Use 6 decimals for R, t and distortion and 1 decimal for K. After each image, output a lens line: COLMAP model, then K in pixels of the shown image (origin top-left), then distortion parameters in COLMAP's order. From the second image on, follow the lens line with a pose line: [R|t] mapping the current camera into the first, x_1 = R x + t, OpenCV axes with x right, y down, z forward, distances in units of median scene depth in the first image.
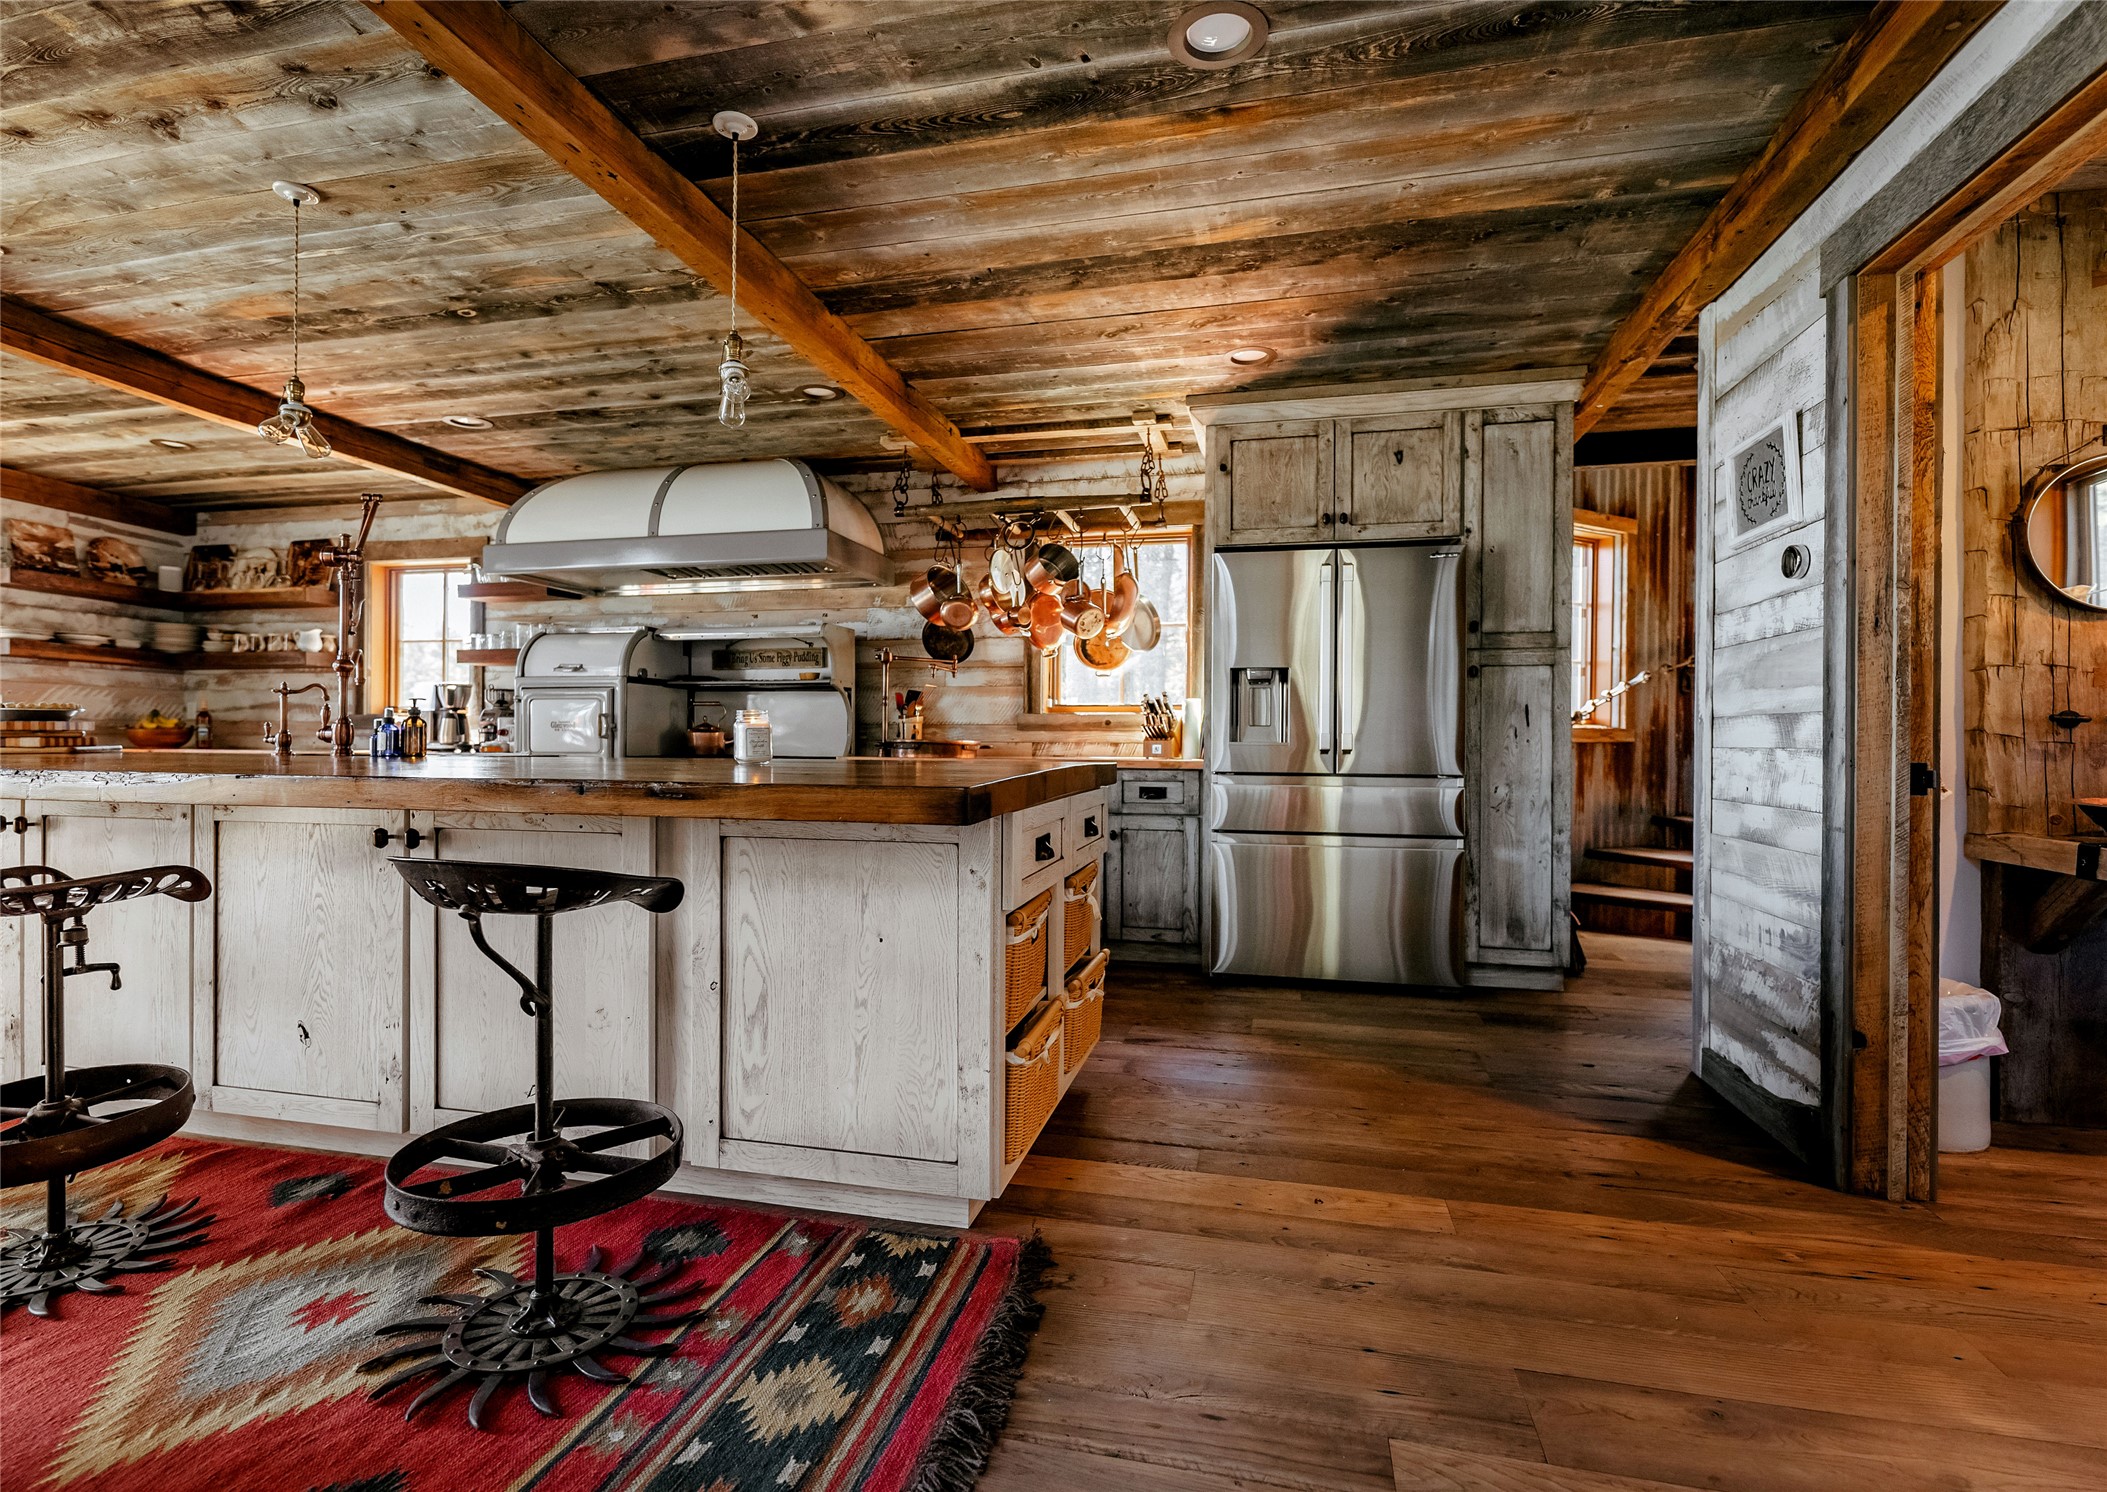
lens RADIAL K [[1009.2, 0, 1053.5], [0, 1009.2, 746.0], [0, 0, 1]] dist [0.047900, 0.000826]
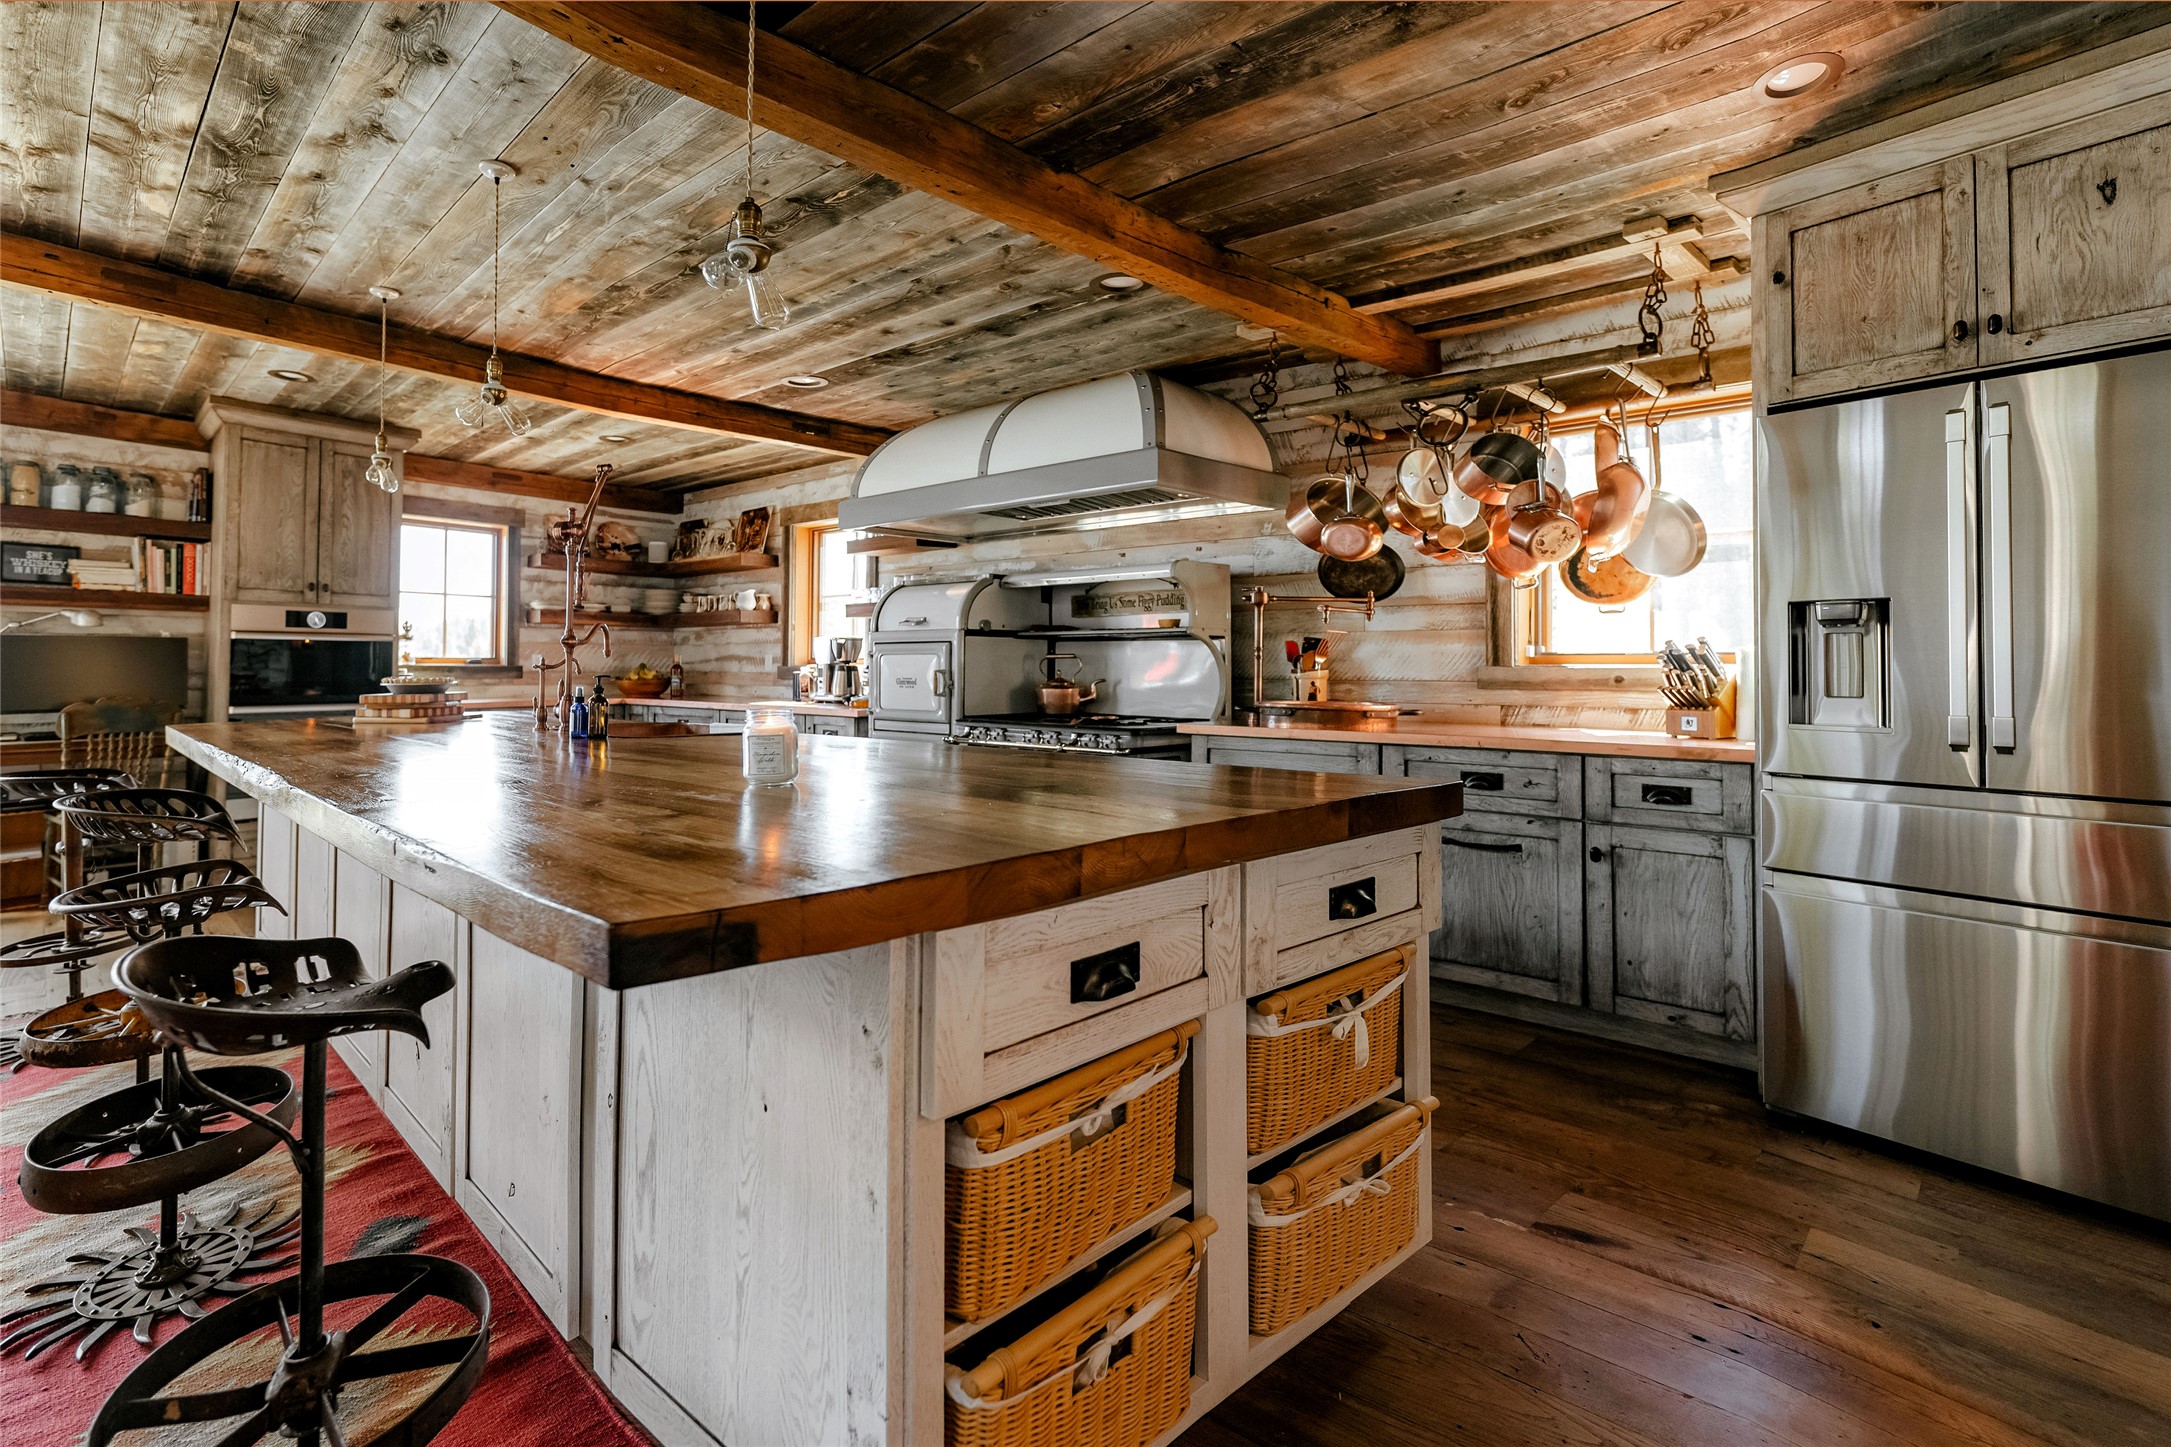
lens RADIAL K [[1000.7, 0, 1084.7], [0, 1000.7, 633.0], [0, 0, 1]] dist [0.054299, -0.049160]
pose [[0.837768, -0.004377, -0.546008, 0.157173], [-0.014950, 0.999409, -0.030950, -0.035364], [0.545821, 0.034092, 0.837208, 0.272780]]
